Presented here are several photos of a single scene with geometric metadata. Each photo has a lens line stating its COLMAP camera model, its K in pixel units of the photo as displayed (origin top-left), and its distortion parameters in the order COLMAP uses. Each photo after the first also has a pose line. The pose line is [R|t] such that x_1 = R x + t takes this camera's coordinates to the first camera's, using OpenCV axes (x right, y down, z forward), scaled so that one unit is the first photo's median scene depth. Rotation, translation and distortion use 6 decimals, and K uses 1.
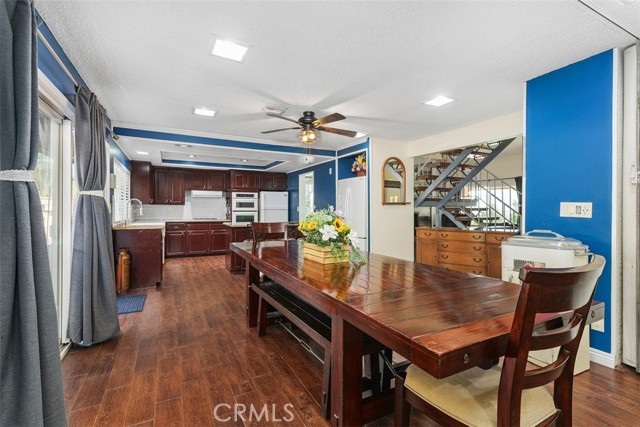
lens RADIAL K [[292.3, 0, 314.8], [0, 292.3, 218.4], [0, 0, 1]] dist [0.004952, 0.001136]
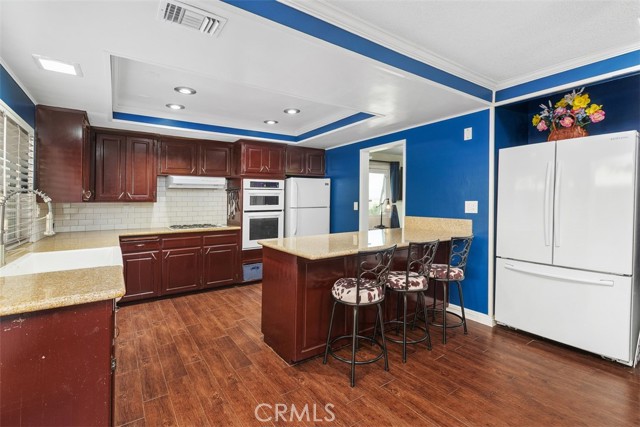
lens RADIAL K [[292.3, 0, 316.4], [0, 292.3, 202.5], [0, 0, 1]] dist [0.004952, 0.001136]
pose [[0.989869, -0.013159, 0.141373, -0.221603], [0.017932, 0.999310, -0.032539, -0.021772], [-0.140847, 0.034745, 0.989421, 0.409713]]
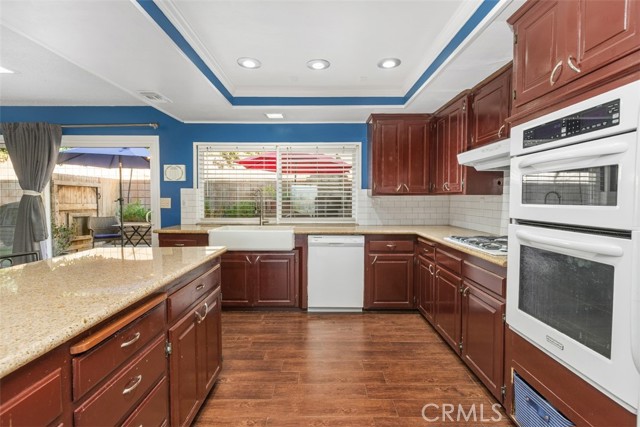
lens RADIAL K [[292.3, 0, 318.1], [0, 292.3, 202.8], [0, 0, 1]] dist [0.004952, 0.001136]
pose [[-0.435036, 0.010259, -0.900355, -0.039429], [-0.032315, 0.999113, 0.026998, -0.038978], [0.899833, 0.040840, -0.434318, 0.965614]]
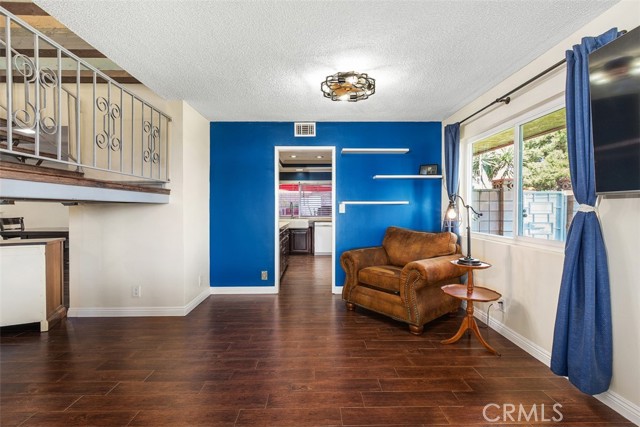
lens RADIAL K [[292.3, 0, 320.0], [0, 292.3, 215.4], [0, 0, 1]] dist [0.004952, 0.001136]
pose [[-0.408903, 0.010962, -0.912512, 0.494579], [-0.031304, 0.999171, 0.026030, -0.030553], [0.912041, 0.039209, -0.408221, 1.197303]]
